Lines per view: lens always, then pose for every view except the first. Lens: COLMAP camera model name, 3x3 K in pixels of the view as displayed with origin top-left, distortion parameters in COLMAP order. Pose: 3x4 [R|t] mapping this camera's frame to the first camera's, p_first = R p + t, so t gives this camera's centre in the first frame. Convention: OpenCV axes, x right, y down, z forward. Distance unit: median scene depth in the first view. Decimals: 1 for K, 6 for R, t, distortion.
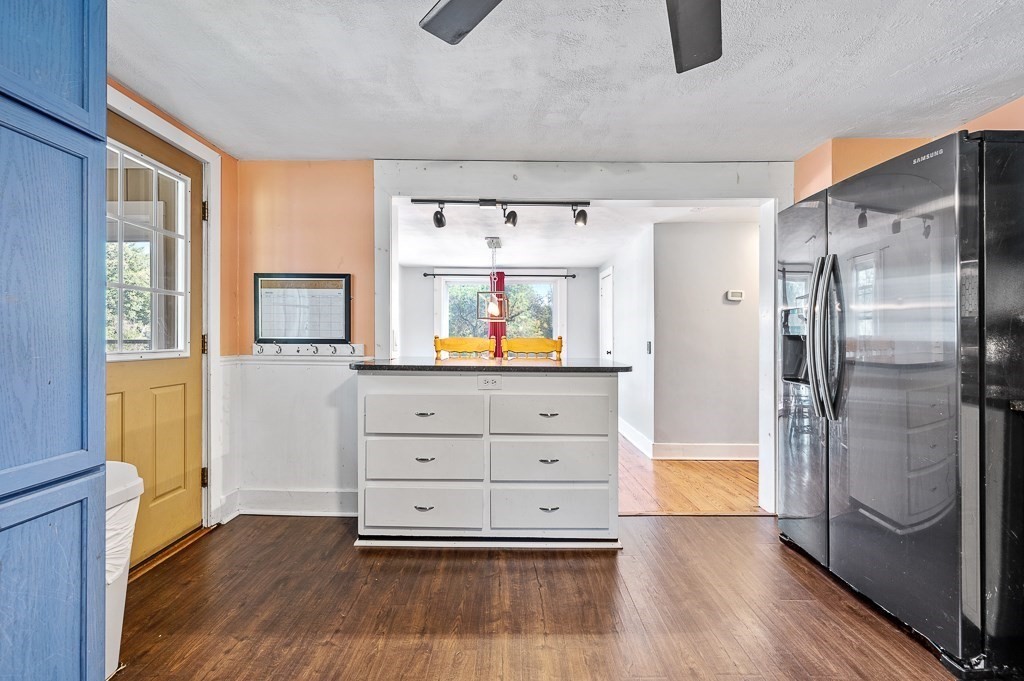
lens RADIAL K [[430.3, 0, 512.0], [0, 430.3, 340.5], [0, 0, 1]] dist [-0.000617, -0.000016]
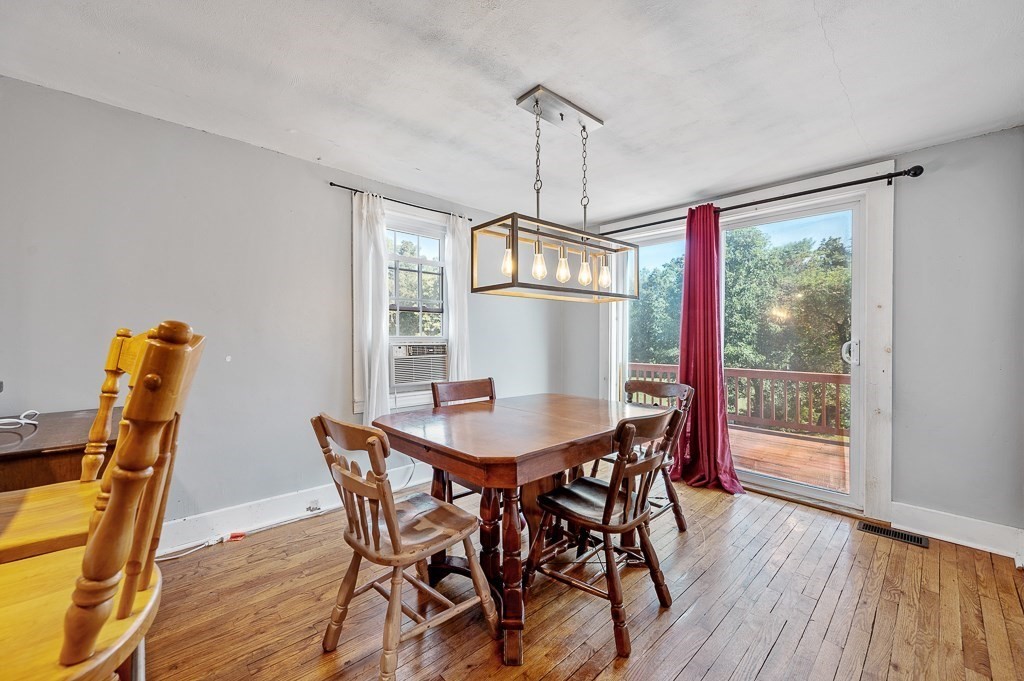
lens RADIAL K [[402.0, 0, 511.2], [0, 402.0, 338.0], [0, 0, 1]] dist [-0.000162, -0.000140]
pose [[0.690972, -0.003625, -0.722872, 0.150604], [-0.002225, 0.999972, -0.007140, -0.003391], [0.722878, 0.006542, 0.690945, 0.512205]]
